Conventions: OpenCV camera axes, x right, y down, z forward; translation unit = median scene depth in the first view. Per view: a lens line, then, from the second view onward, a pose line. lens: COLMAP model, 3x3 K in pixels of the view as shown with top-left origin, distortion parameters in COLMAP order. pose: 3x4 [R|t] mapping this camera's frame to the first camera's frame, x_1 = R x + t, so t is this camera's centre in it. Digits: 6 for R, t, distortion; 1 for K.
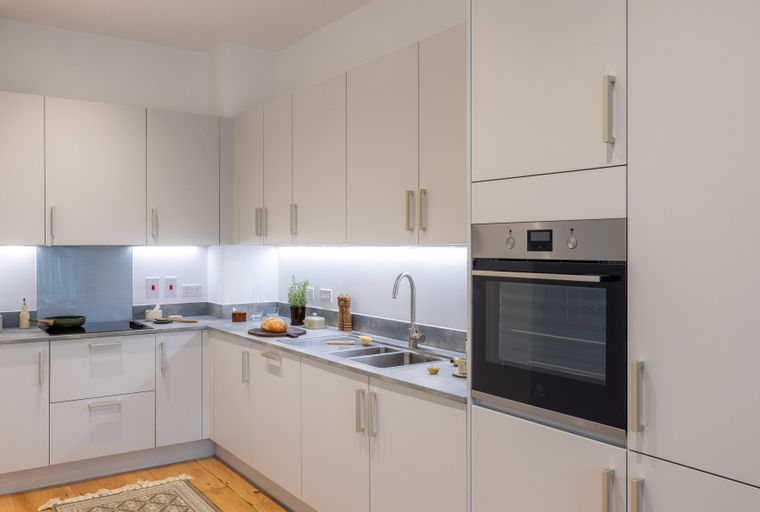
lens RADIAL K [[651.6, 0, 380.0], [0, 651.6, 256.0], [0, 0, 1]] dist [-0.001151, -0.000376]
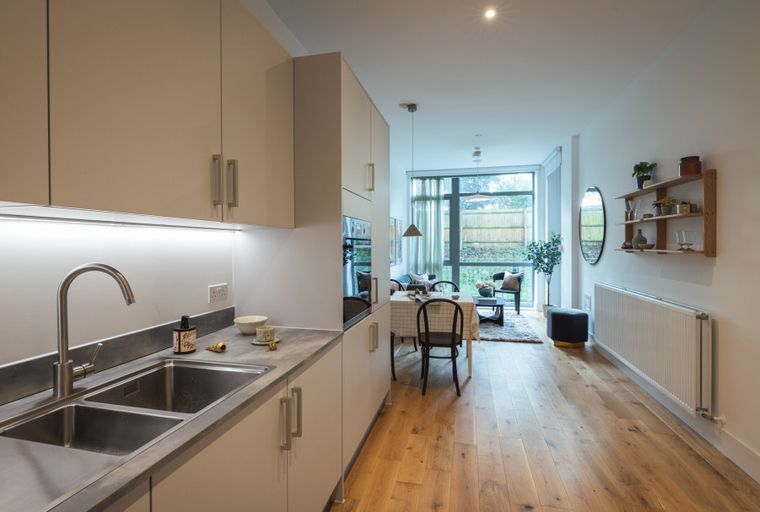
lens RADIAL K [[378.3, 0, 378.2], [0, 378.3, 250.6], [0, 0, 1]] dist [-0.002041, 0.000338]
pose [[-0.665880, -0.009497, 0.745999, -0.312712], [0.011452, 0.999671, 0.022948, 0.006818], [-0.745971, 0.023824, -0.665552, 0.832437]]
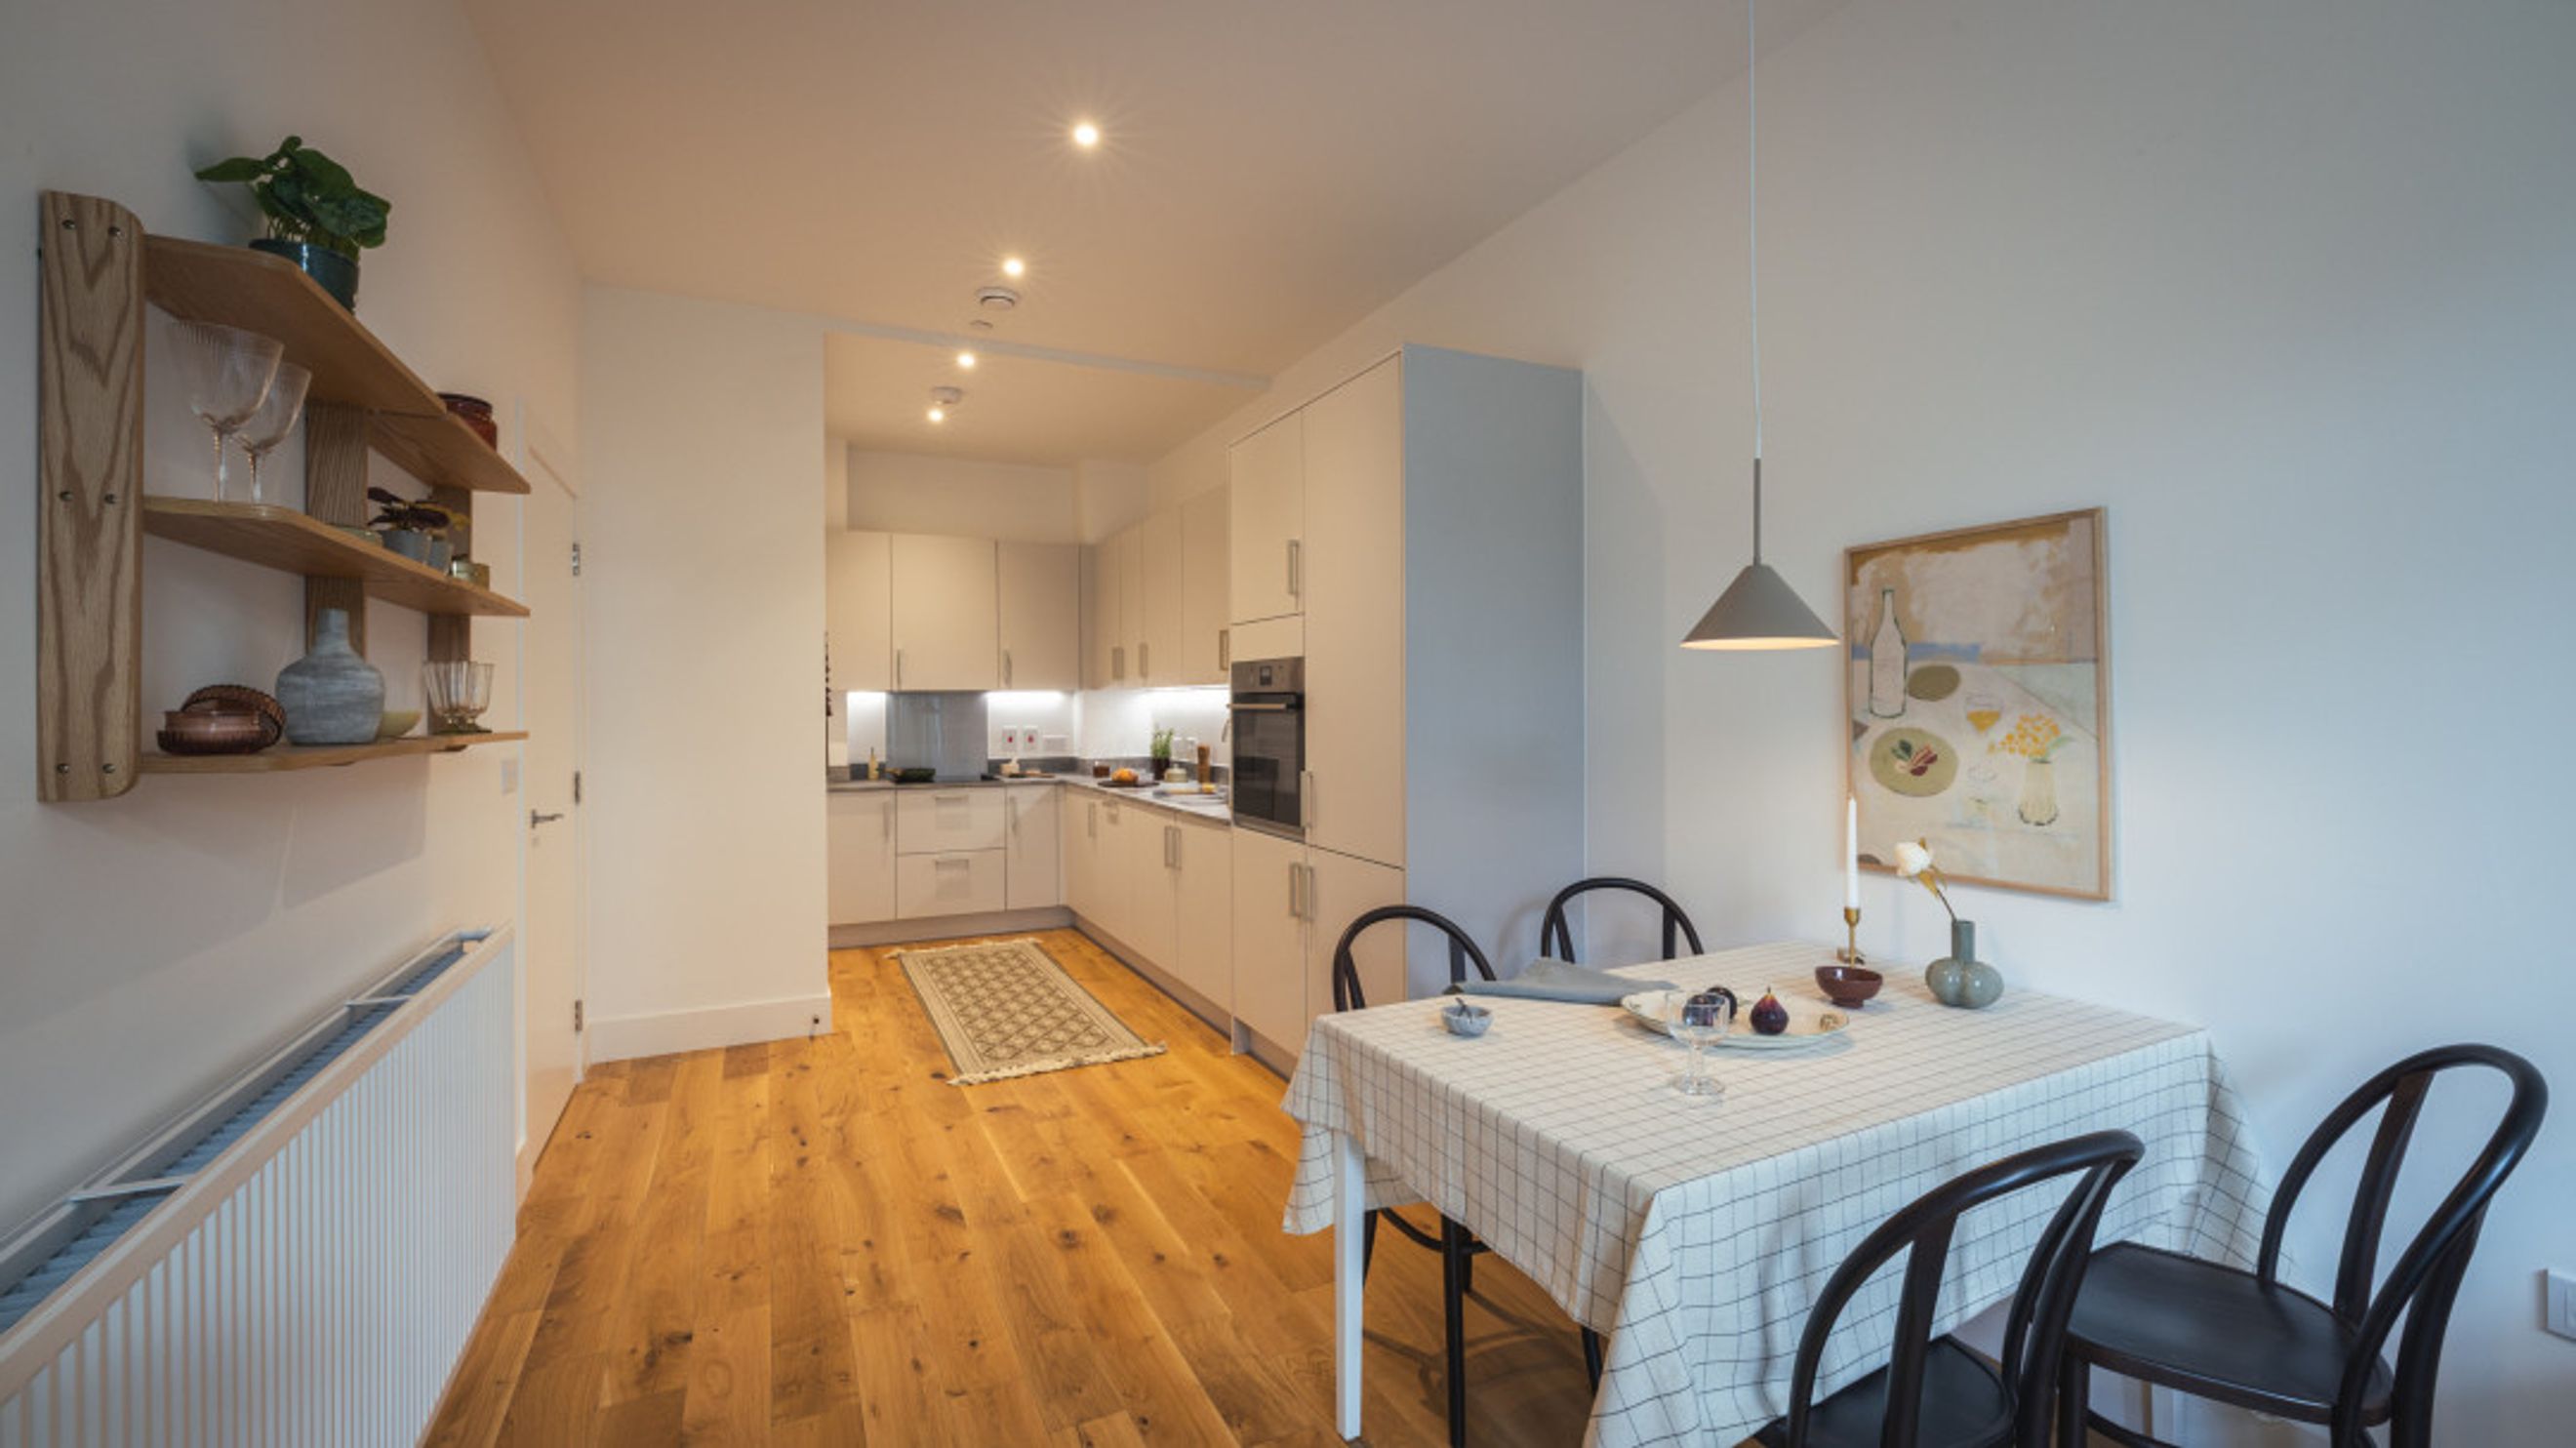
lens RADIAL K [[1068.5, 0, 1284.7], [0, 1068.5, 712.8], [0, 0, 1]] dist [-0.002399, -0.000388]
pose [[0.988120, -0.005167, -0.153599, 0.276438], [0.004445, 0.999977, -0.005042, 0.024720], [0.153622, 0.004300, 0.988120, -0.428366]]
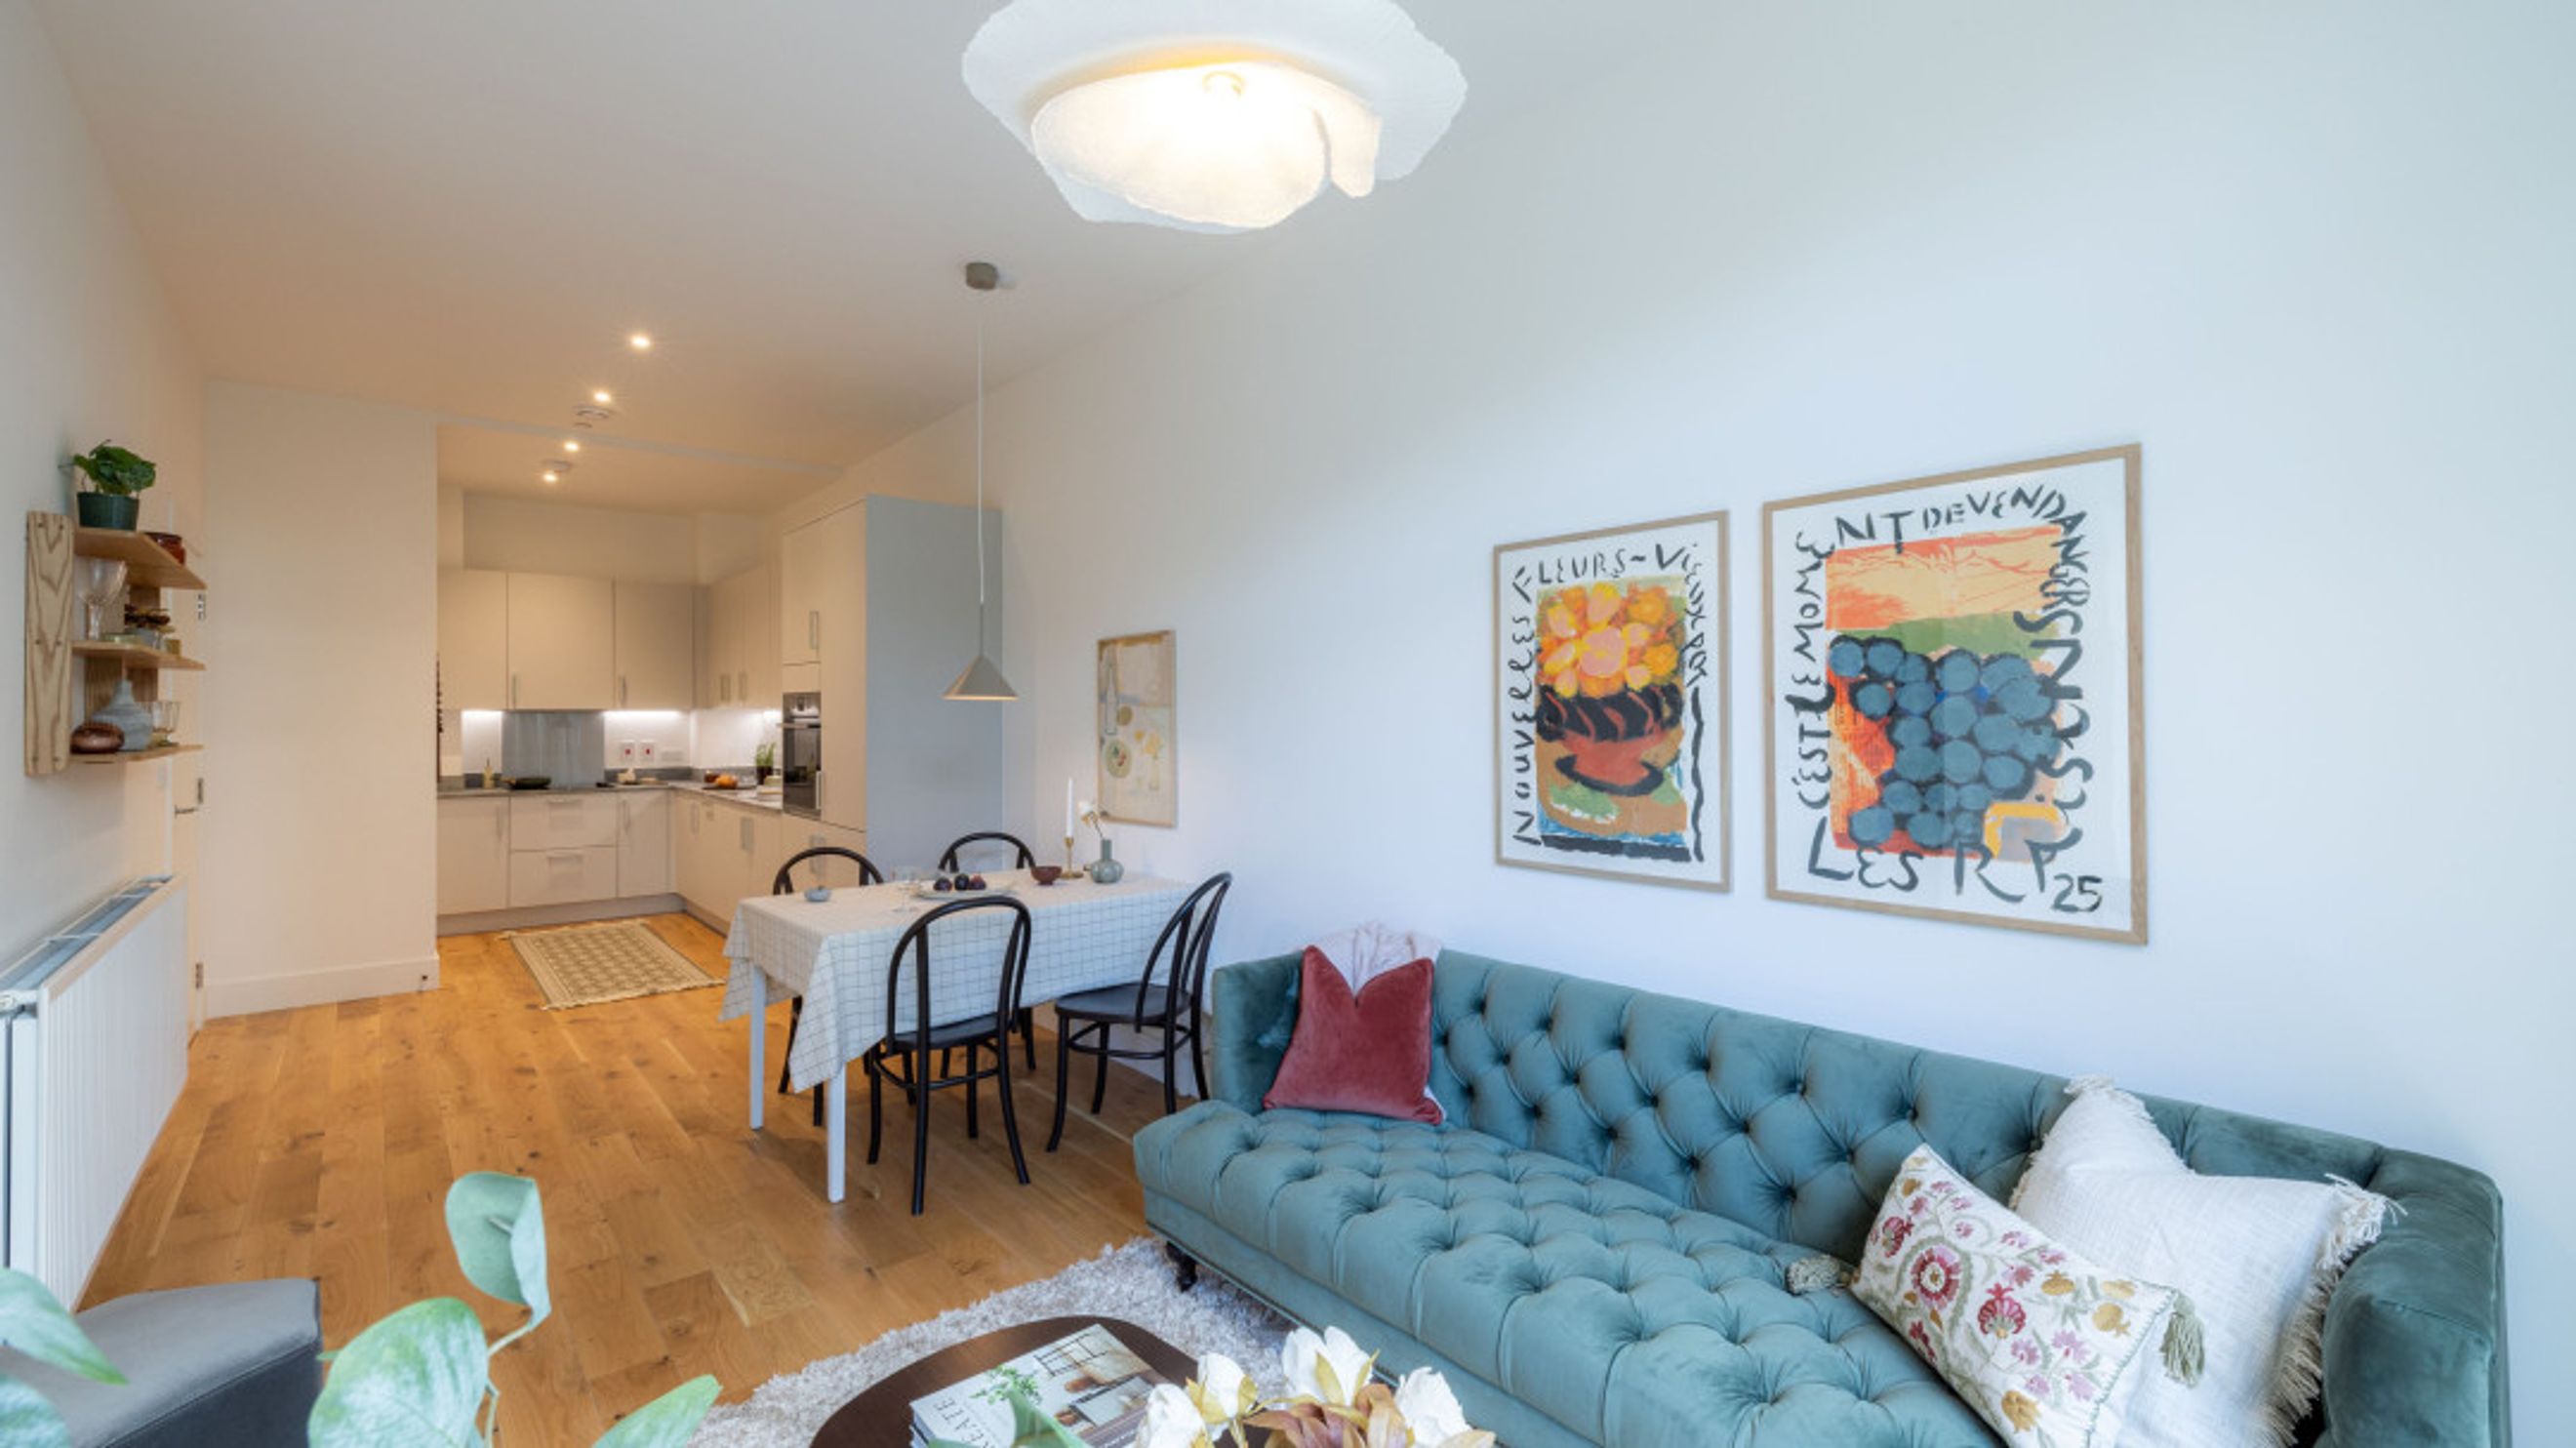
lens RADIAL K [[1068.5, 0, 1284.7], [0, 1068.5, 712.8], [0, 0, 1]] dist [-0.002399, -0.000388]
pose [[0.994678, -0.002747, 0.103000, 0.568430], [0.004426, 0.999861, -0.016079, 0.021907], [-0.102941, 0.016449, 0.994551, -0.866561]]
